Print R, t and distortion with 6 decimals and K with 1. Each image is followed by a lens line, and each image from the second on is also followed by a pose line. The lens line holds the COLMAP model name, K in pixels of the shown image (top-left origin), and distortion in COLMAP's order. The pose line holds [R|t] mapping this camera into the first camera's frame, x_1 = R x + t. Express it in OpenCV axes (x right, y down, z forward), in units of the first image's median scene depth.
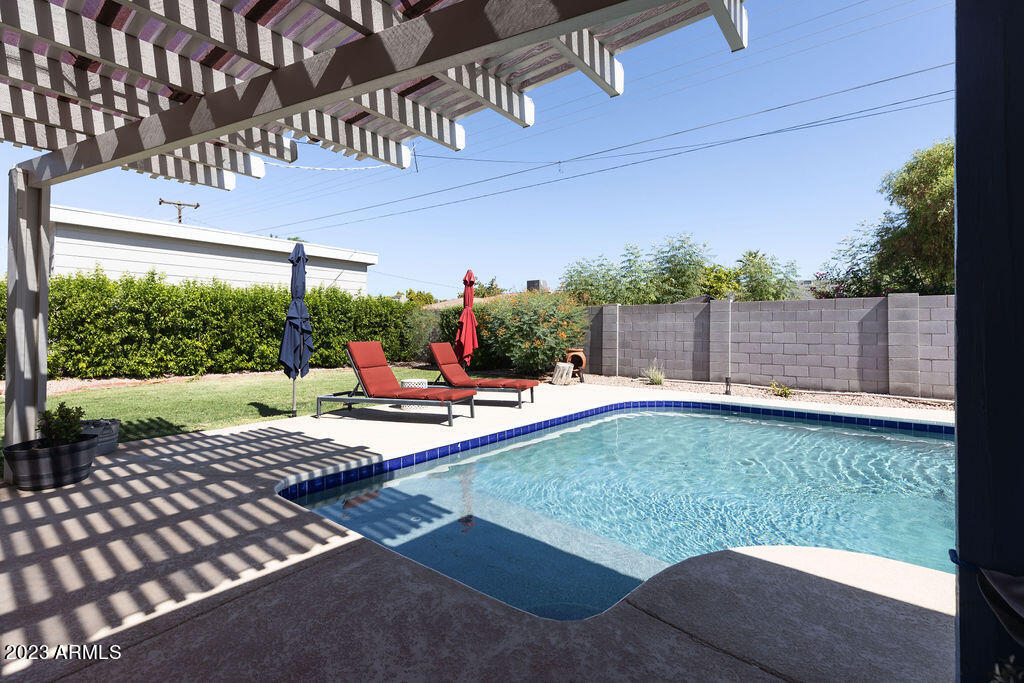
lens RADIAL K [[475.7, 0, 527.7], [0, 475.7, 332.6], [0, 0, 1]] dist [-0.000637, -0.000250]
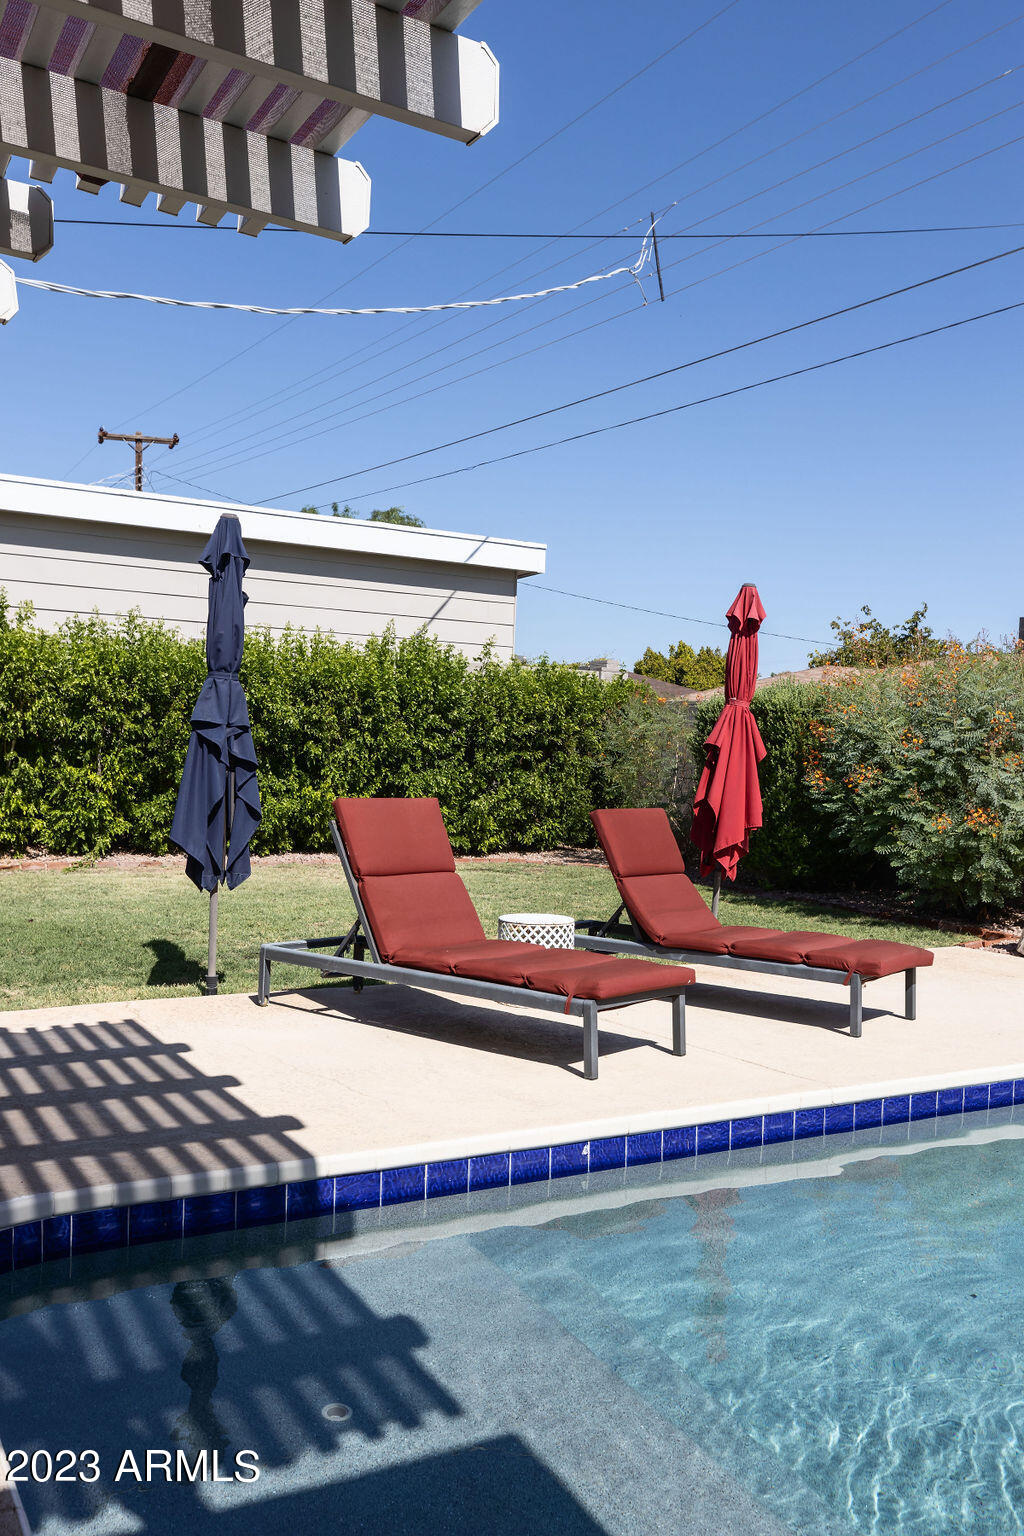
lens RADIAL K [[1318.5, 0, 504.5], [0, 1318.5, 820.4], [0, 0, 1]] dist [0.005133, -0.002132]
pose [[0.926985, 0.050072, -0.371740, 0.066579], [-0.034095, 0.998195, 0.049434, -0.010821], [0.373545, -0.033150, 0.927020, 0.108439]]
